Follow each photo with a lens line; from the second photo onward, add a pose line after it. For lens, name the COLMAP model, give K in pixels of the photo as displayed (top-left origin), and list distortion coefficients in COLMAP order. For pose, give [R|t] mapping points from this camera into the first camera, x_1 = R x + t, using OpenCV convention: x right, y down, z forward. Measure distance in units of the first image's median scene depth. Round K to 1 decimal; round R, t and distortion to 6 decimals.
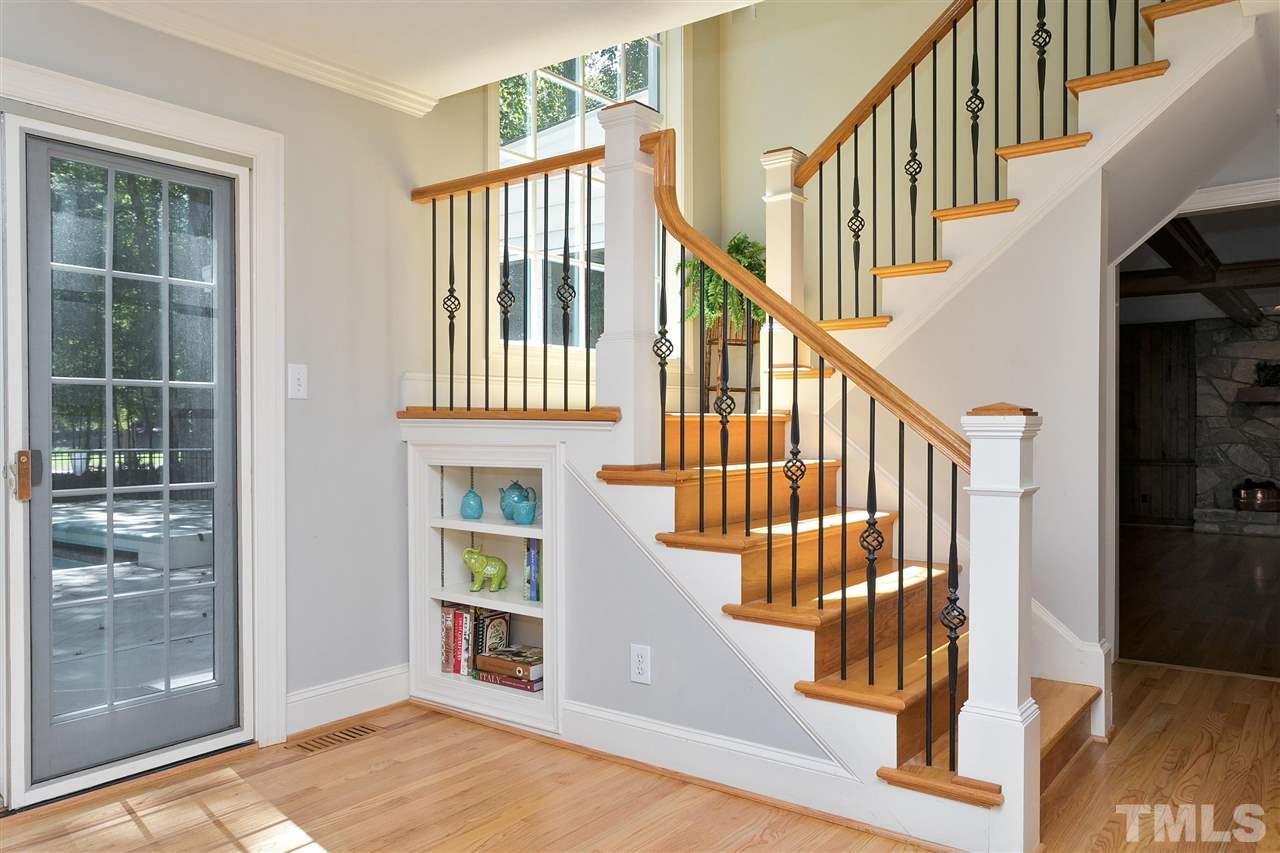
lens RADIAL K [[949.5, 0, 642.0], [0, 949.5, 427.3], [0, 0, 1]] dist [0.000511, 0.001050]
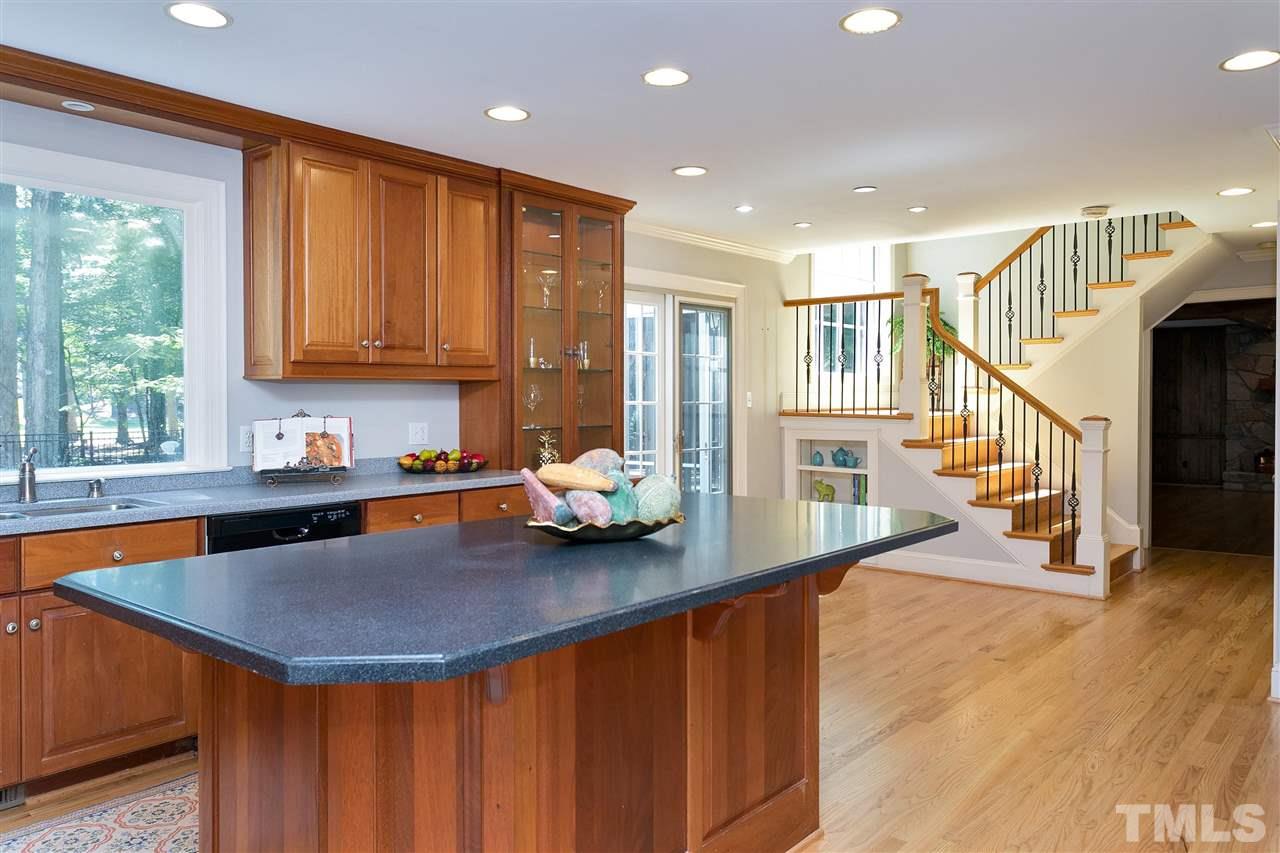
lens RADIAL K [[949.5, 0, 627.9], [0, 949.5, 405.4], [0, 0, 1]] dist [0.000511, 0.001050]
pose [[0.998205, -0.000421, -0.059888, -0.444238], [0.000895, 0.999968, 0.007893, -0.046532], [0.059883, -0.007933, 0.998174, -0.997128]]
